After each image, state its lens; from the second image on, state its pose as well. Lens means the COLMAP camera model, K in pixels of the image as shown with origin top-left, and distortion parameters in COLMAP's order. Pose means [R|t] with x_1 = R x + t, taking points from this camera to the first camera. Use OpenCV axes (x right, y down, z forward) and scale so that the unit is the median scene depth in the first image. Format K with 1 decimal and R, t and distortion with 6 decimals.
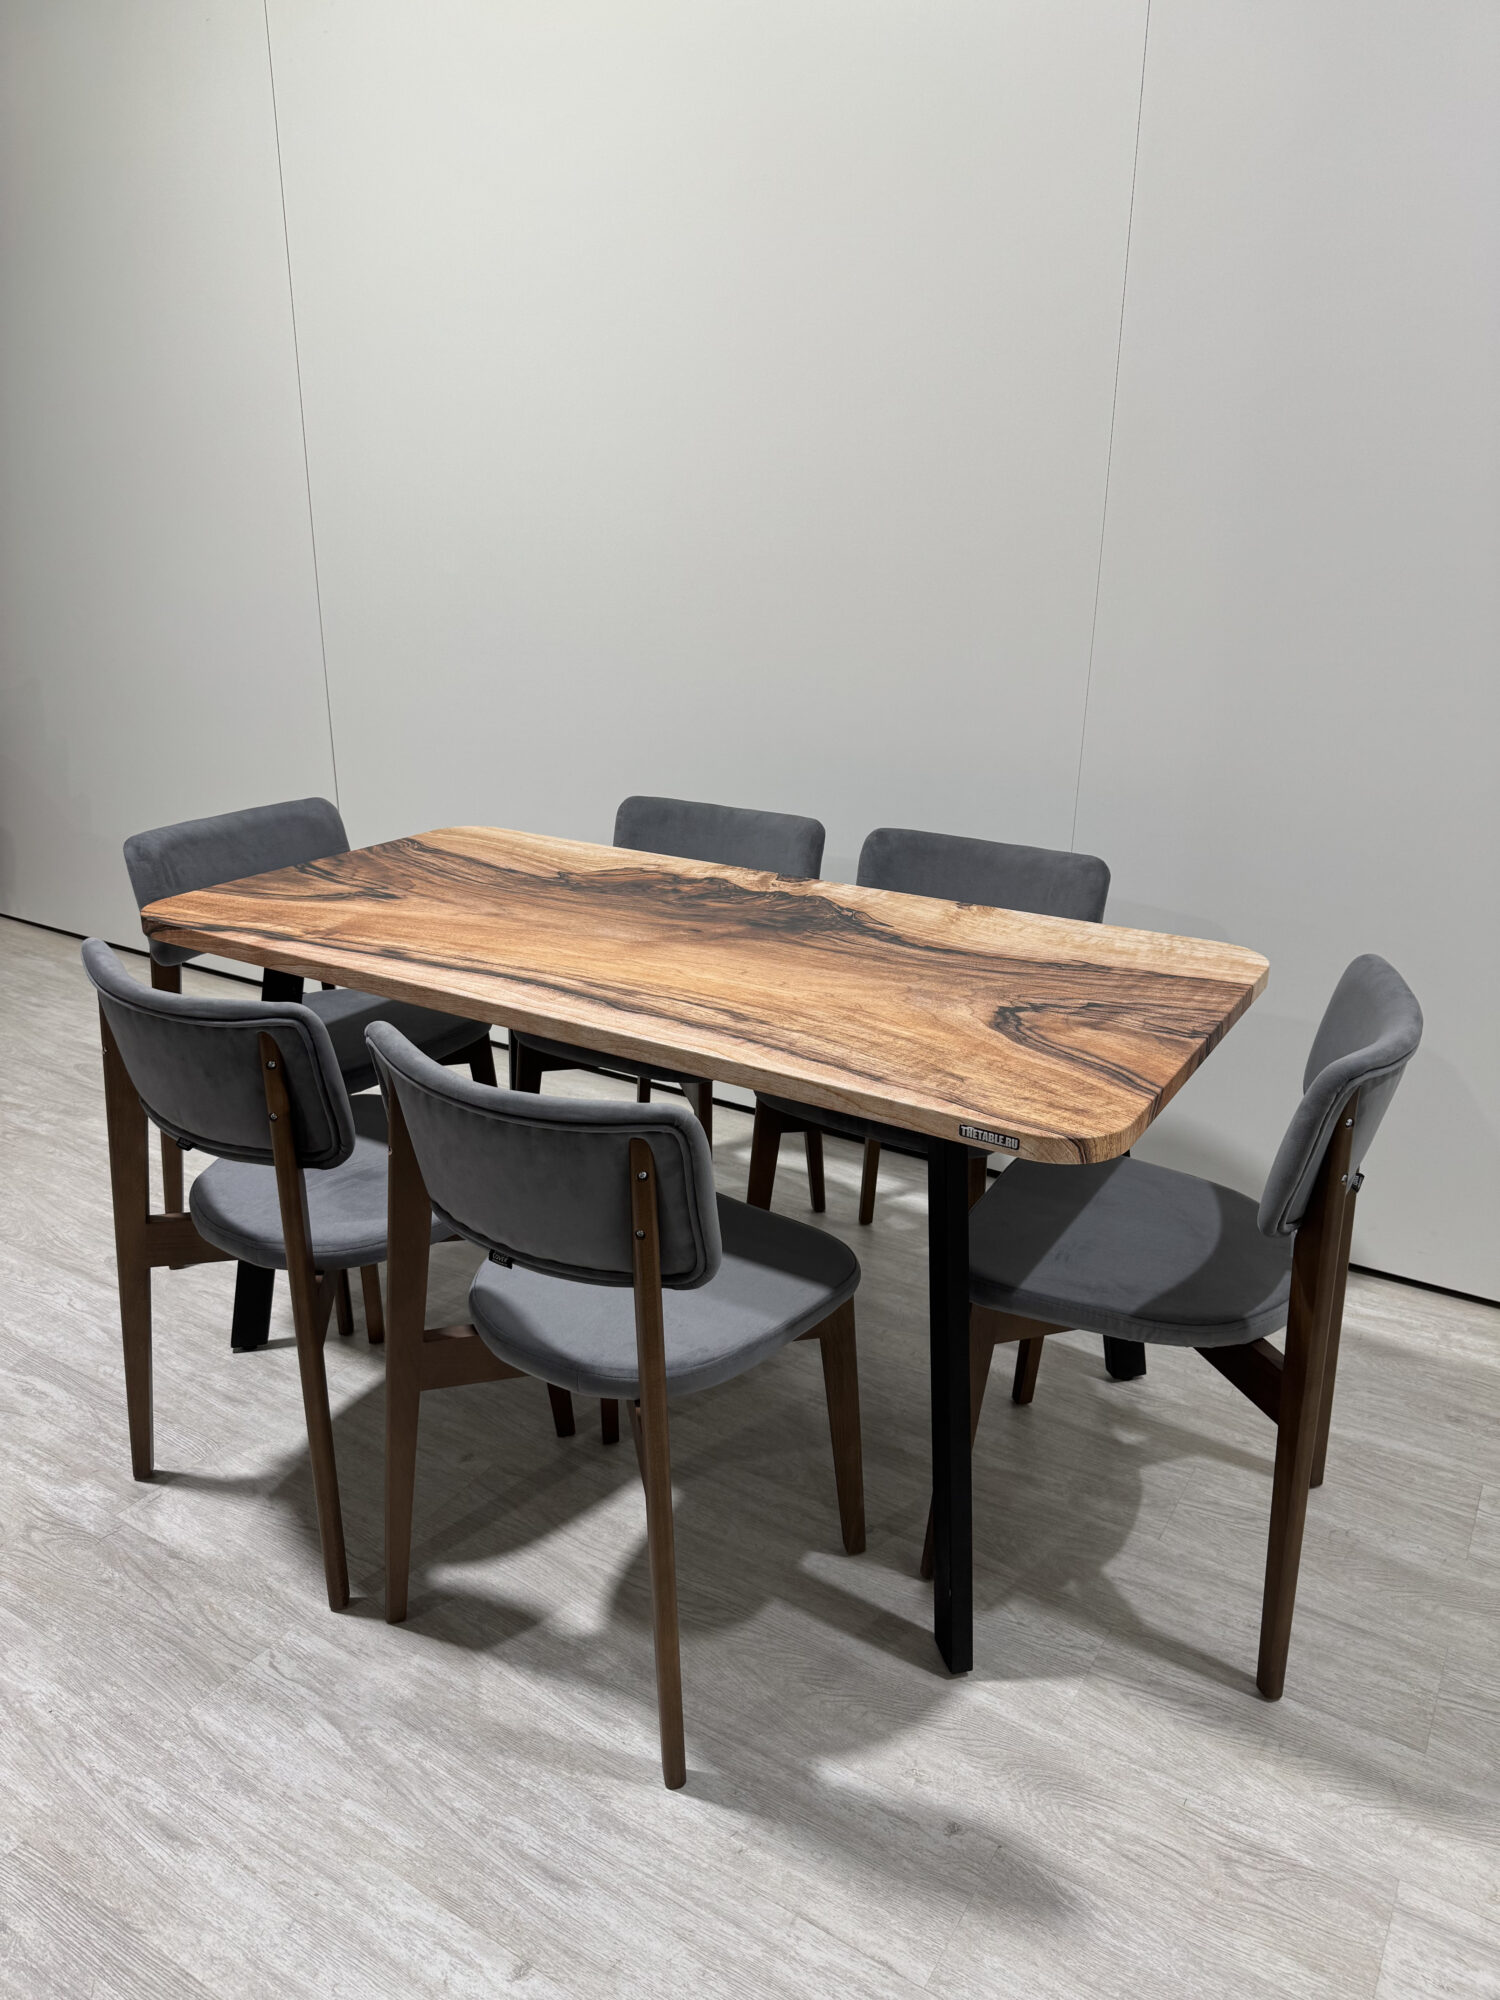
lens RADIAL K [[1395.1, 0, 750.0], [0, 1395.1, 1000.0], [0, 0, 1]] dist [0.082040, -0.104626]
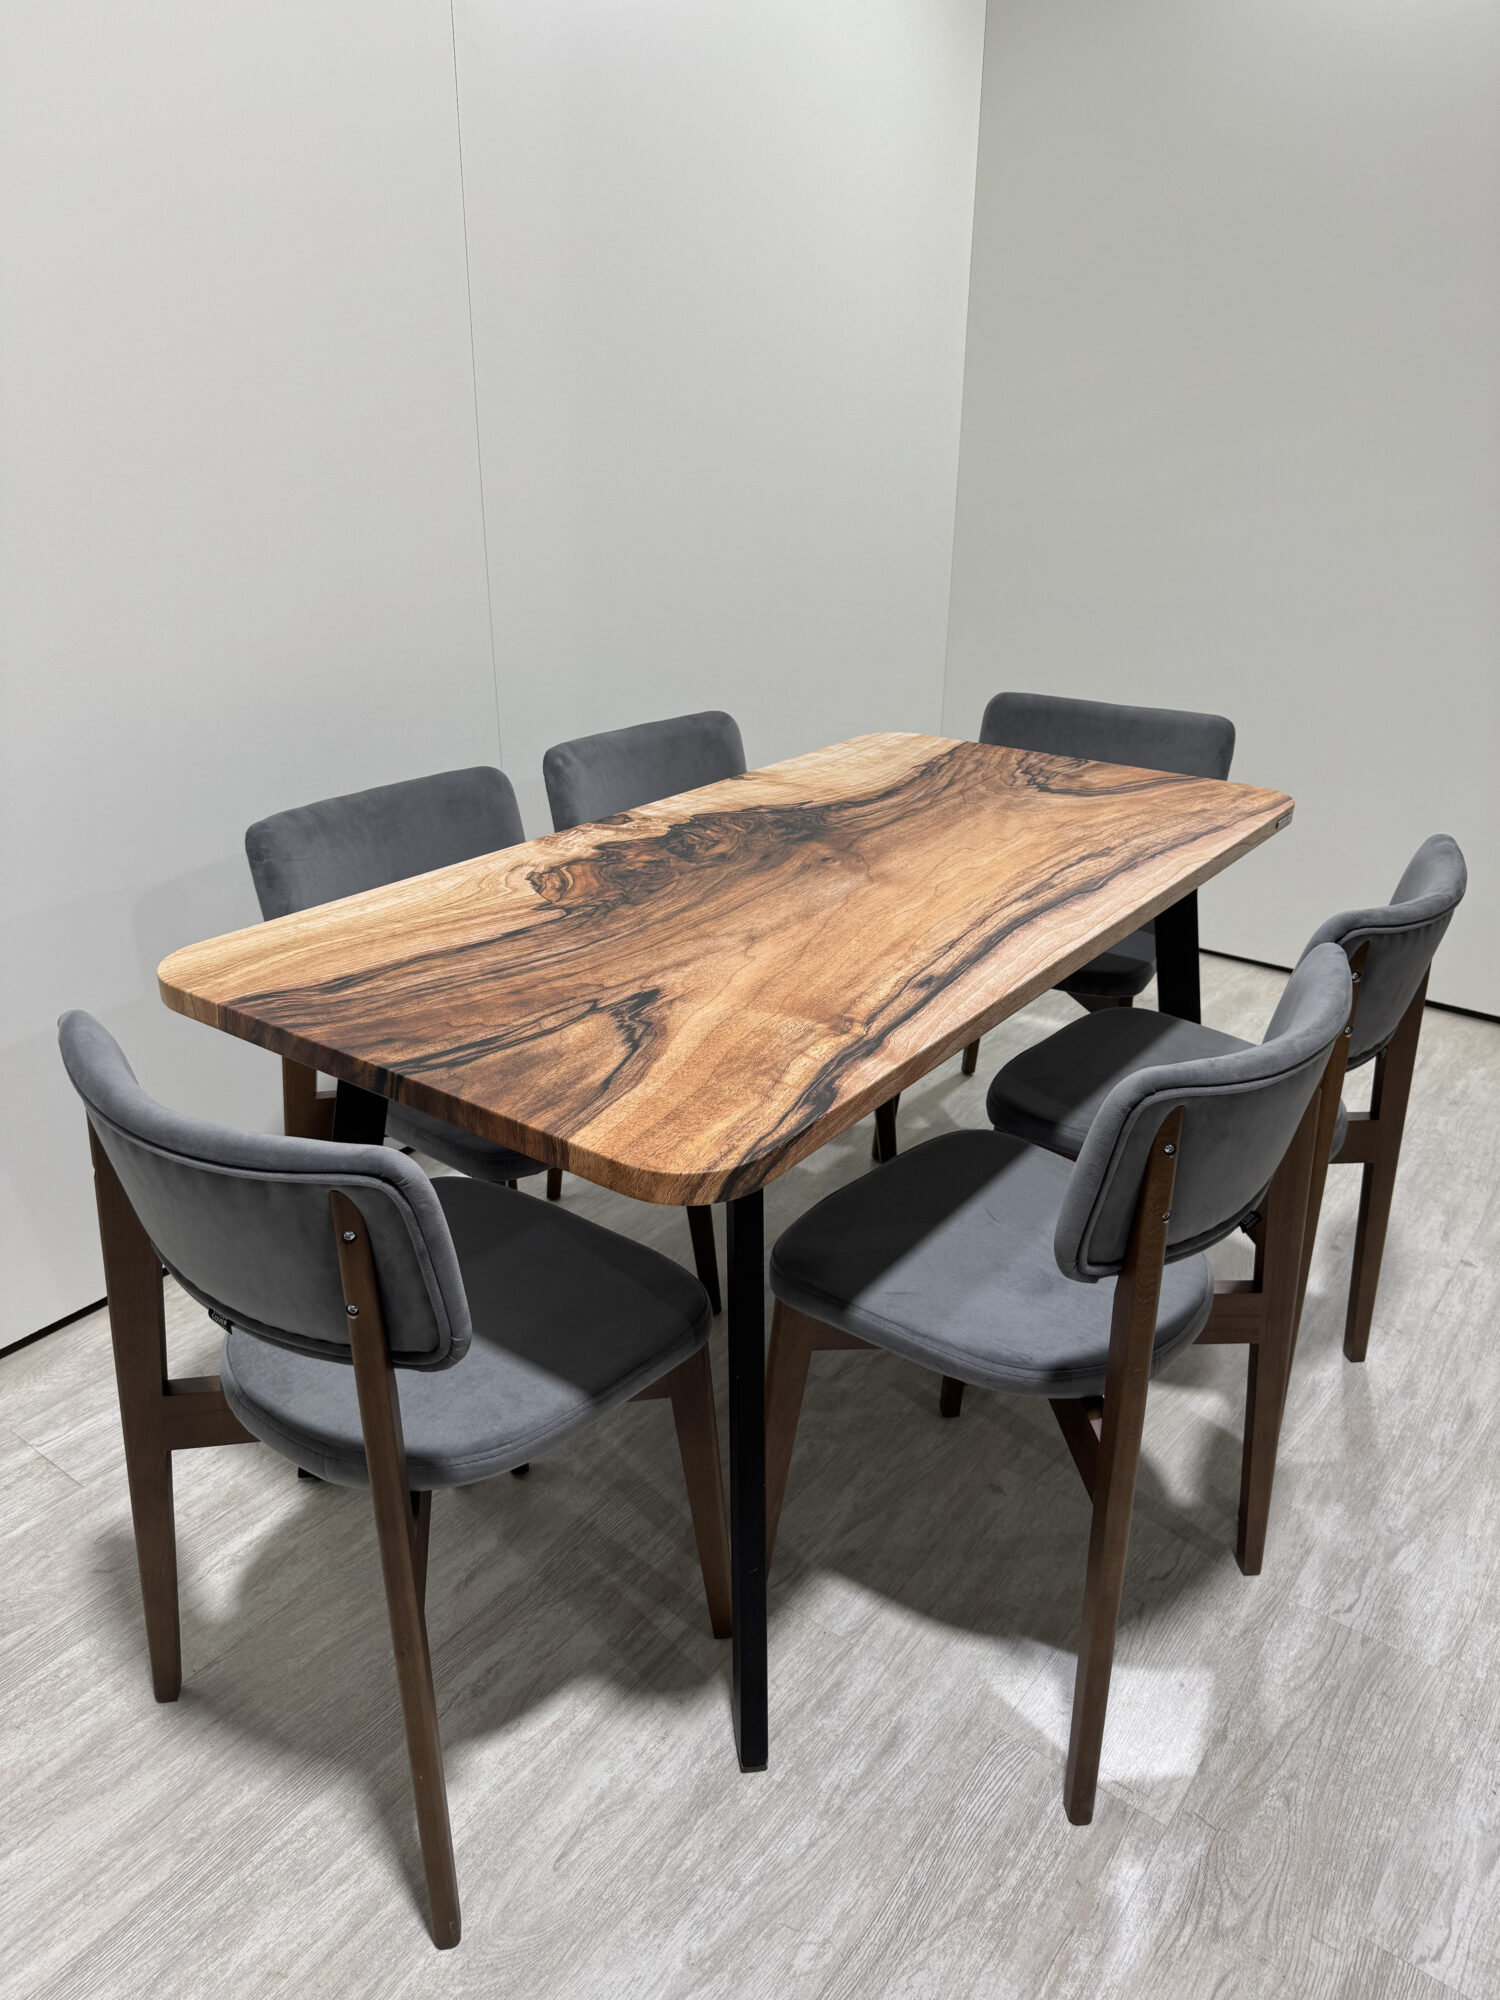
lens RADIAL K [[1410.3, 0, 741.9], [0, 1410.3, 1036.6], [0, 0, 1]] dist [-0.002135, -0.004853]
pose [[0.087690, -0.422916, 0.901916, -1.026776], [0.320984, 0.869108, 0.376325, -0.346576], [-0.943016, 0.256501, 0.211962, 1.040335]]
